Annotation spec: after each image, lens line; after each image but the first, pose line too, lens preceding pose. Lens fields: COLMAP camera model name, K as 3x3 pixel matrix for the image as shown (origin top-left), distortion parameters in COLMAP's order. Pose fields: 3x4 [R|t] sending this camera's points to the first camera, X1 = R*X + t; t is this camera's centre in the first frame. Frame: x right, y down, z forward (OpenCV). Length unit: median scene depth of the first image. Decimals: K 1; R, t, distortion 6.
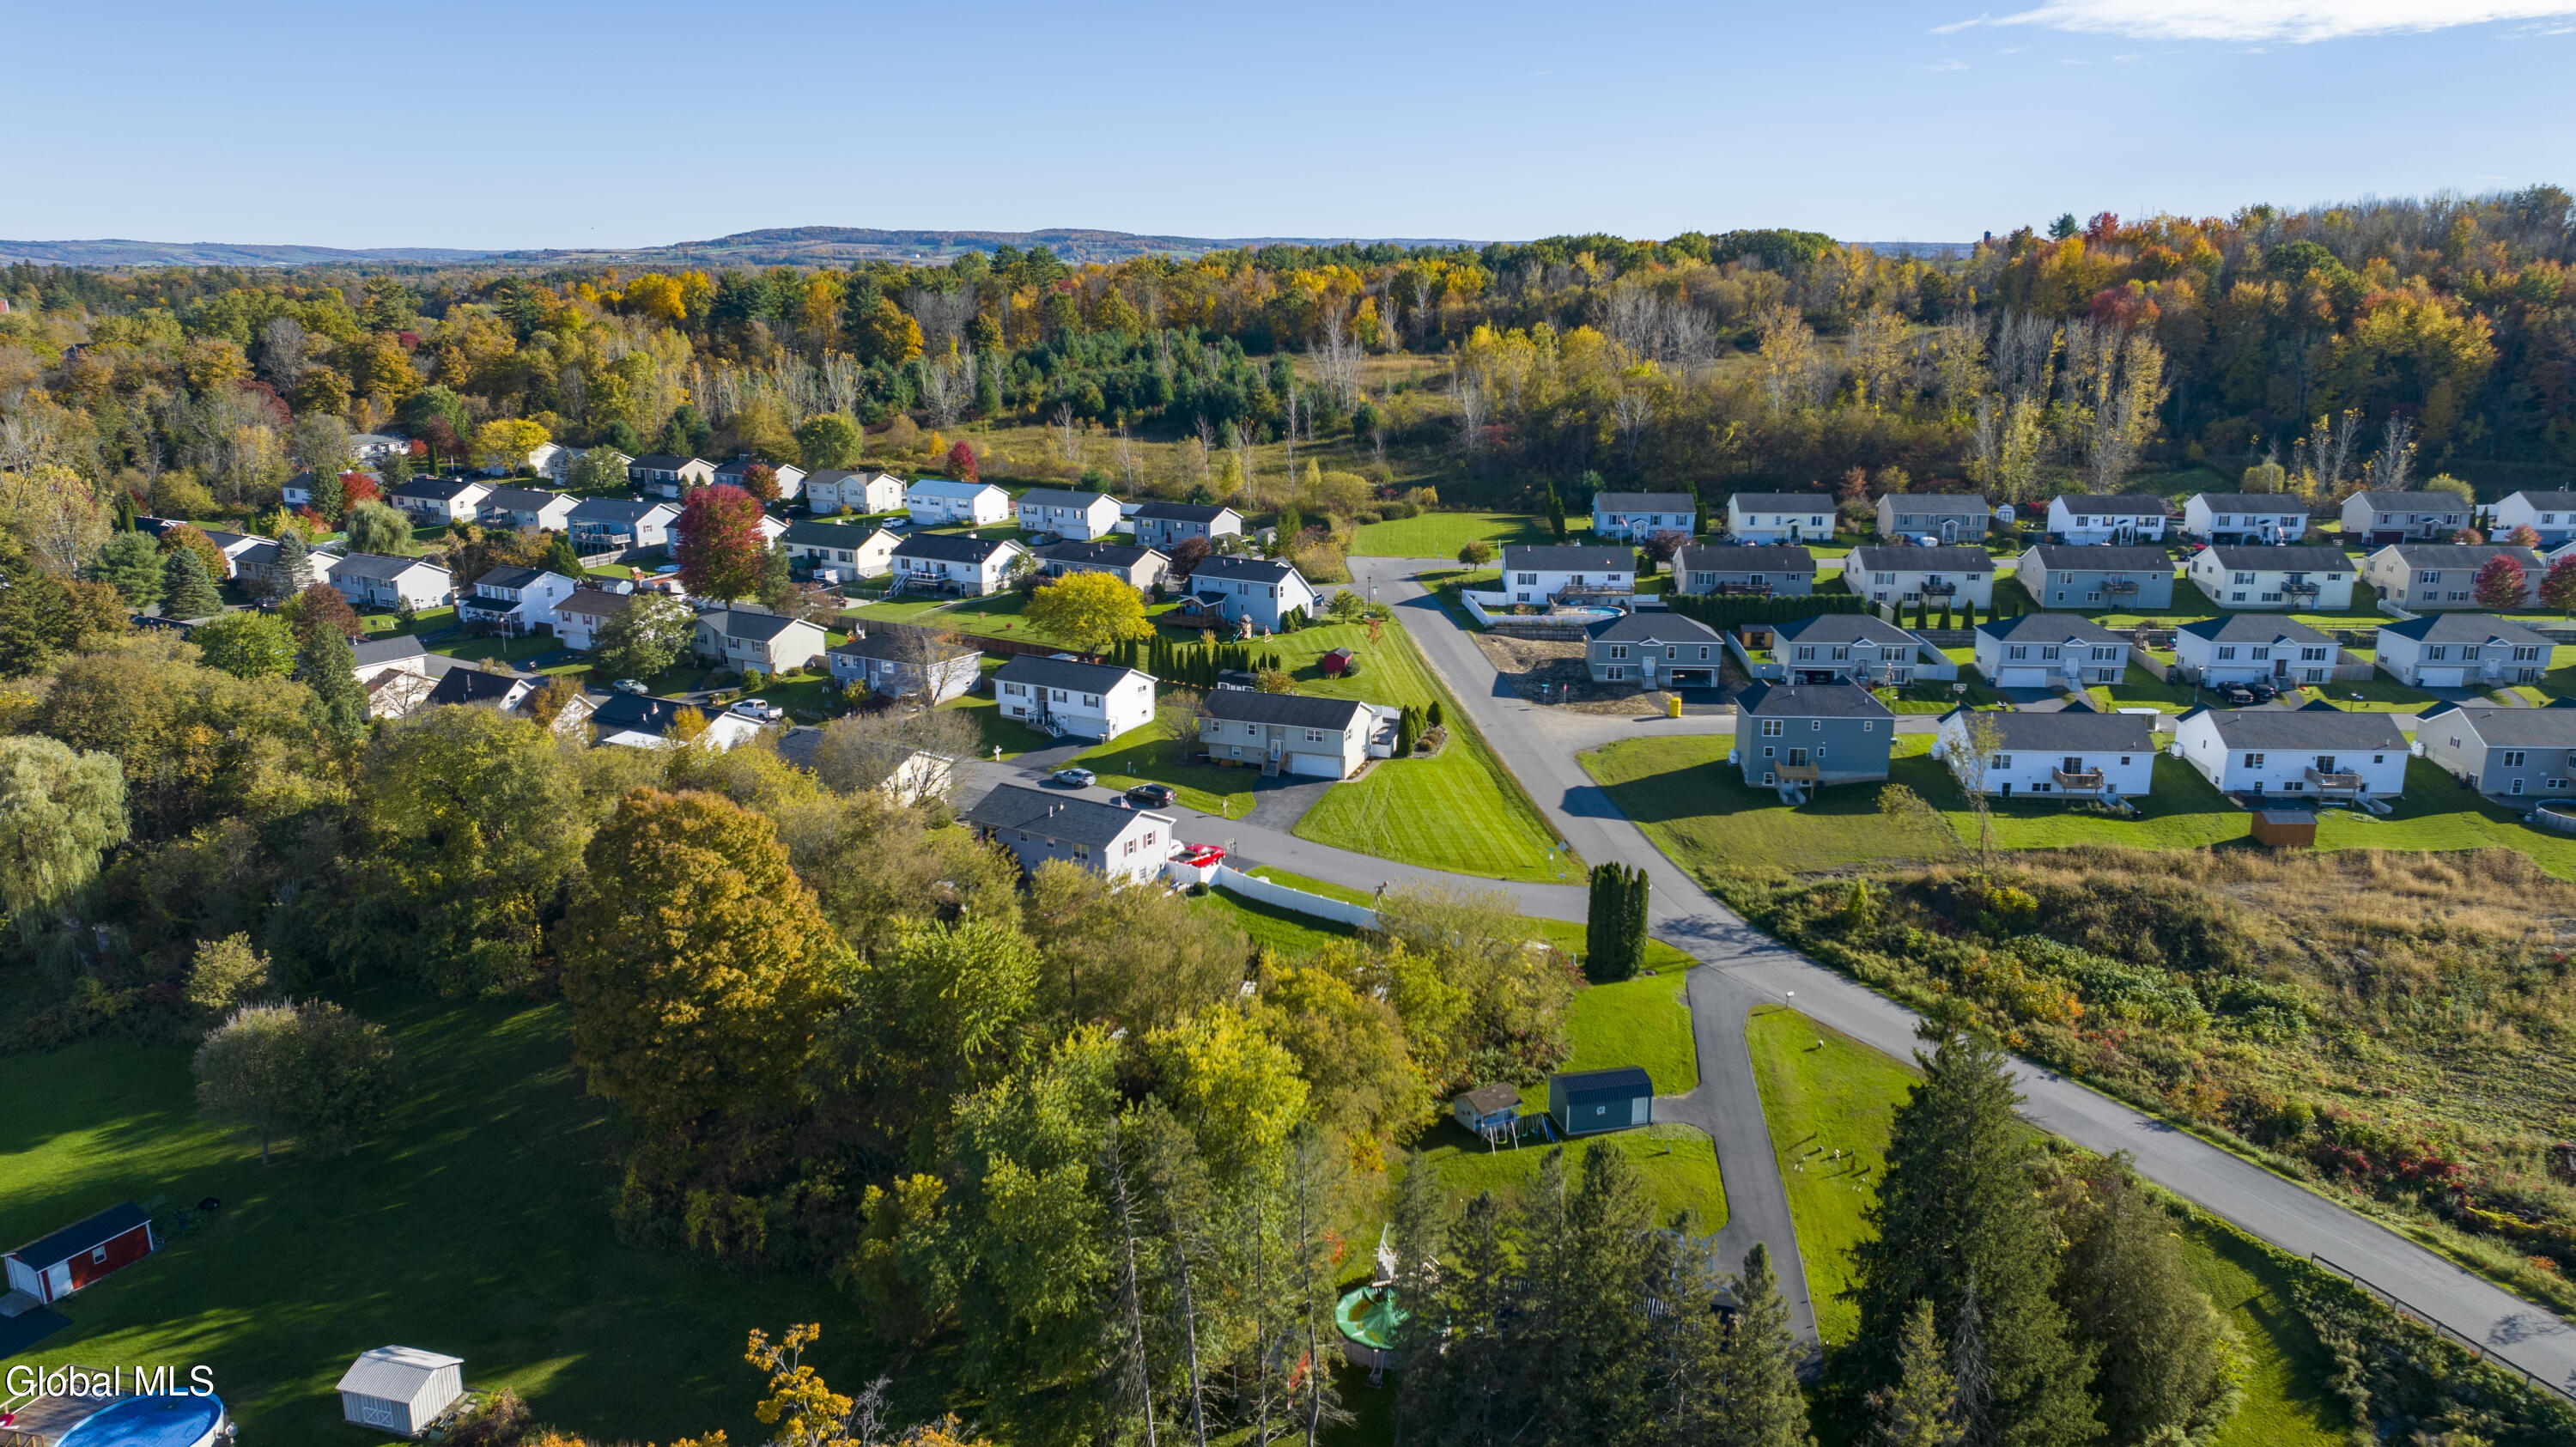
lens RADIAL K [[1794.9, 0, 1288.0], [0, 1794.9, 723.5], [0, 0, 1]] dist [-0.029314, 0.022711]
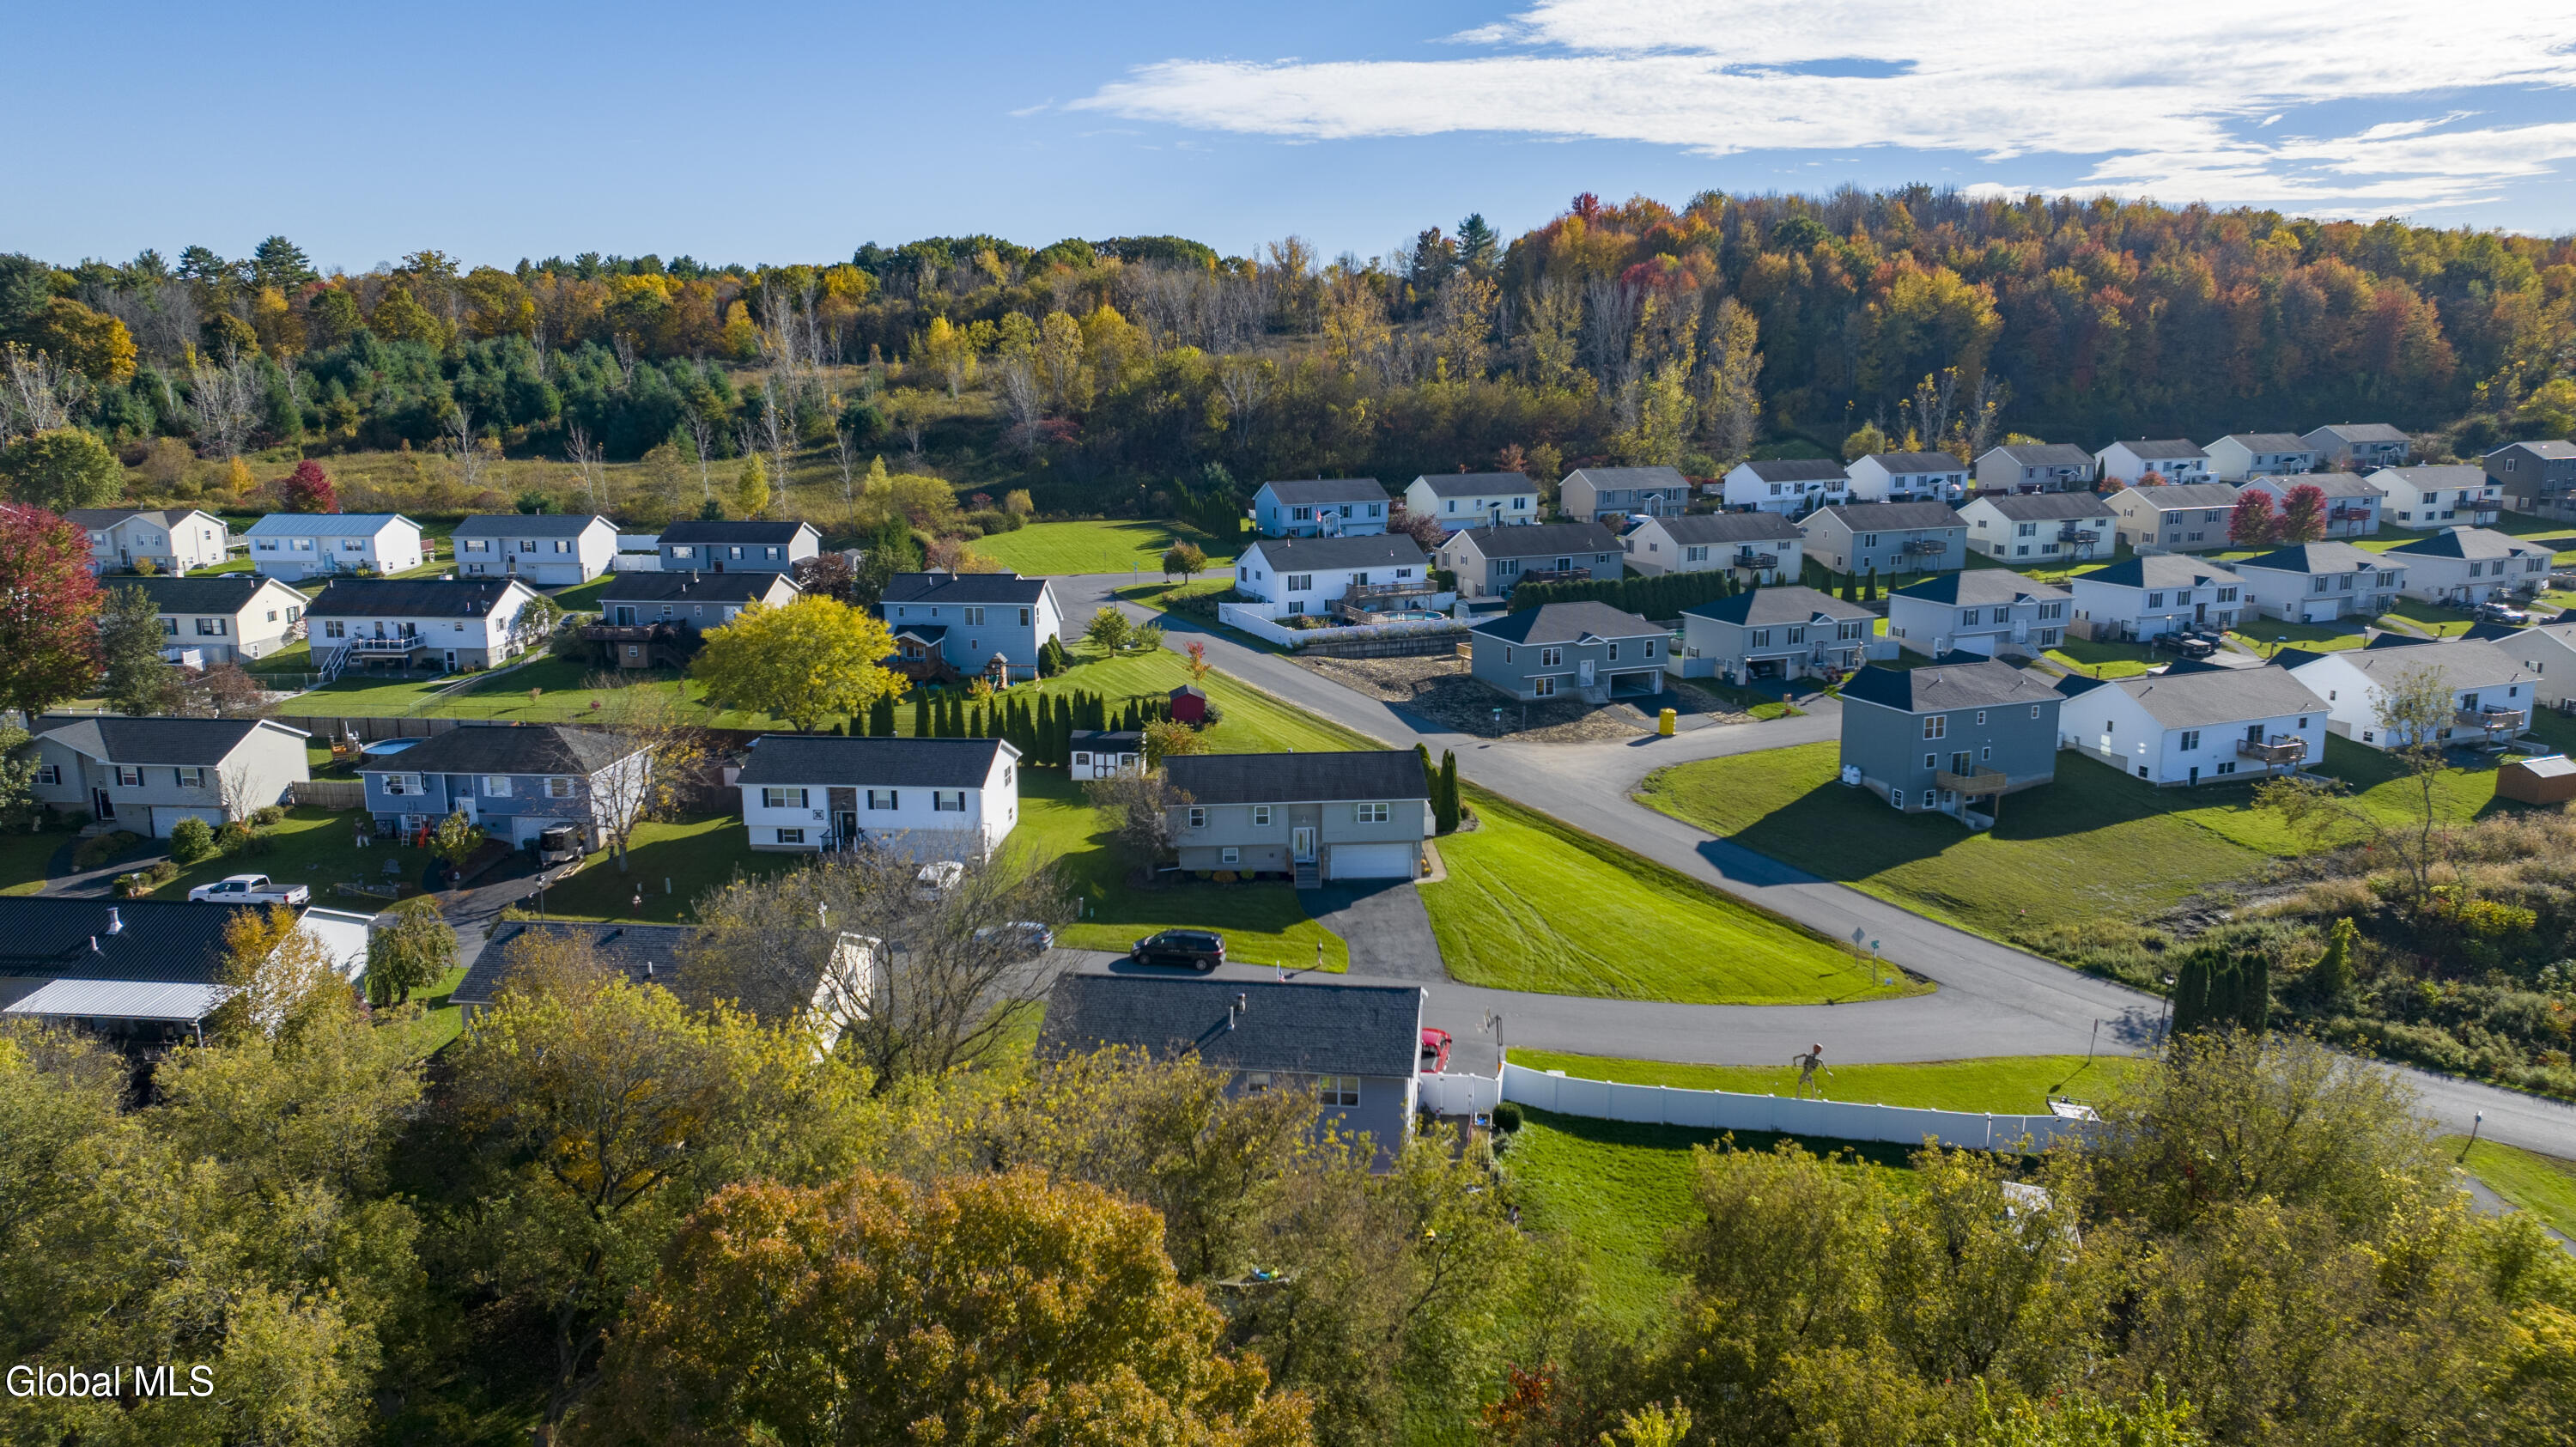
lens RADIAL K [[1794.9, 0, 1288.0], [0, 1794.9, 723.5], [0, 0, 1]] dist [-0.029314, 0.022711]
pose [[0.901123, -0.095787, 0.422851, -0.180977], [0.111448, 0.993693, -0.012404, -0.012833], [-0.418996, 0.058304, 0.906114, 0.310865]]
